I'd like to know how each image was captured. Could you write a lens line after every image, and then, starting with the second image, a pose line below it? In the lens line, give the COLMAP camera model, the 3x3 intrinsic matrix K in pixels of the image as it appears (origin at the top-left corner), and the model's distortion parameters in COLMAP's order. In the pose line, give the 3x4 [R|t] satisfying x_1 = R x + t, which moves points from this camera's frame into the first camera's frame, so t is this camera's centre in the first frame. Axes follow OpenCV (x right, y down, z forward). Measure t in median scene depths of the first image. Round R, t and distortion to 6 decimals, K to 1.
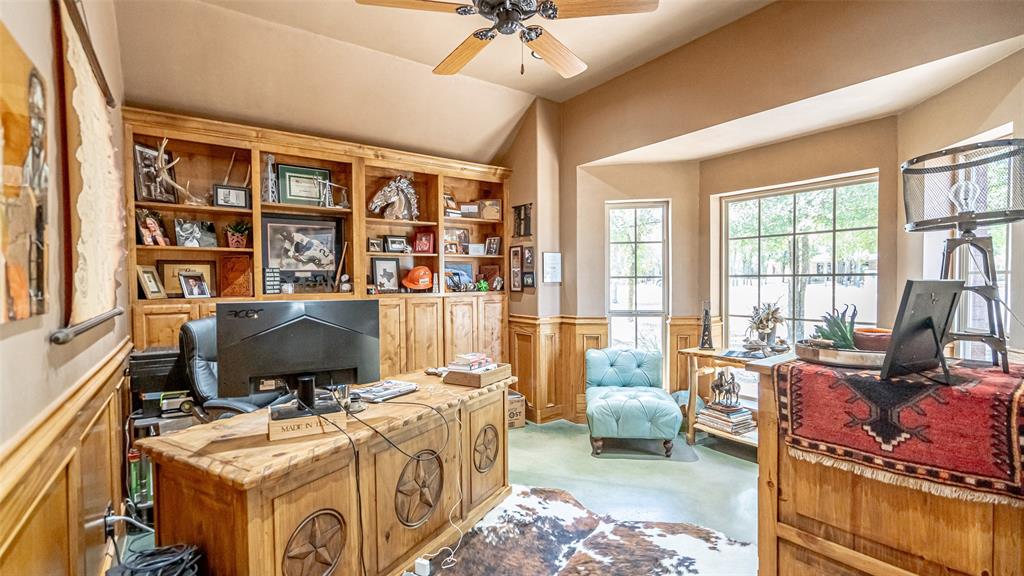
lens RADIAL K [[463.6, 0, 517.0], [0, 463.6, 285.1], [0, 0, 1]] dist [-0.003480, 0.002310]
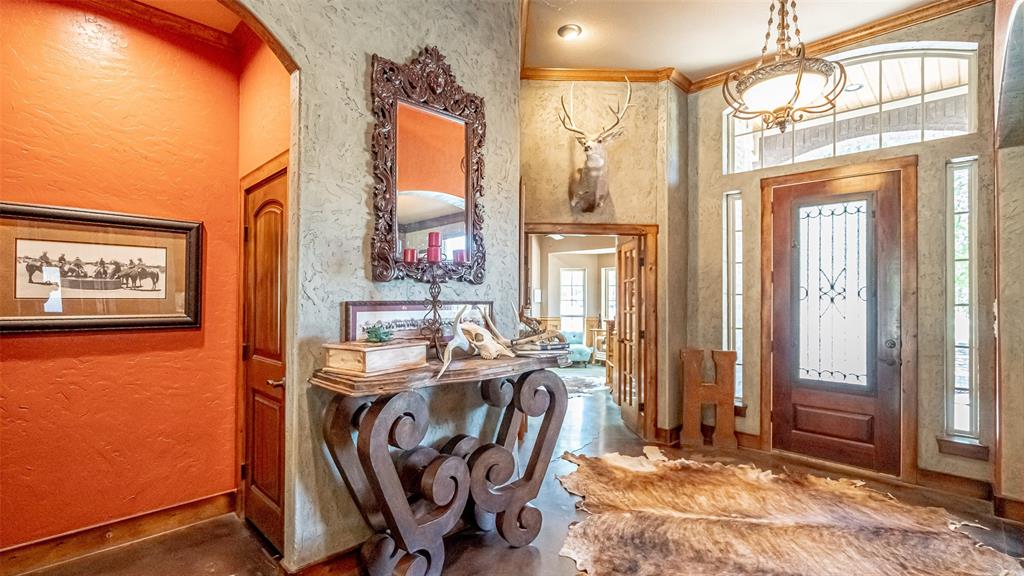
lens RADIAL K [[463.6, 0, 512.2], [0, 463.6, 290.3], [0, 0, 1]] dist [-0.003480, 0.002310]
pose [[0.977275, 0.017903, 0.211218, -0.556480], [-0.014198, 0.999718, -0.019045, -0.021923], [-0.211500, 0.015613, 0.977253, -1.286070]]
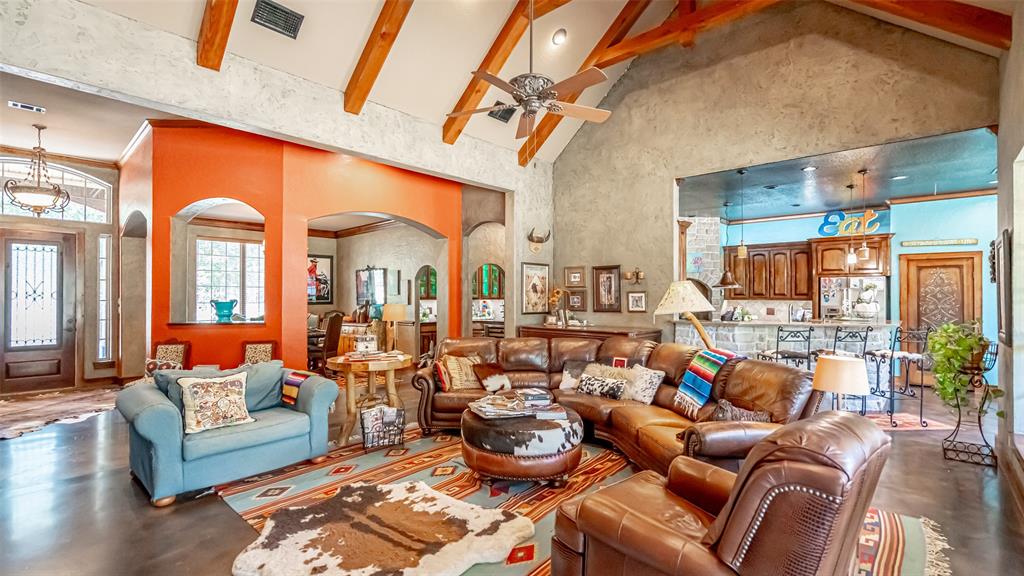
lens RADIAL K [[463.6, 0, 508.4], [0, 463.6, 291.9], [0, 0, 1]] dist [-0.003480, 0.002310]
pose [[-0.245459, 0.016588, 0.969265, -1.753265], [0.006680, 0.999859, -0.015420, -0.018465], [-0.969384, 0.002690, -0.245535, -1.744698]]
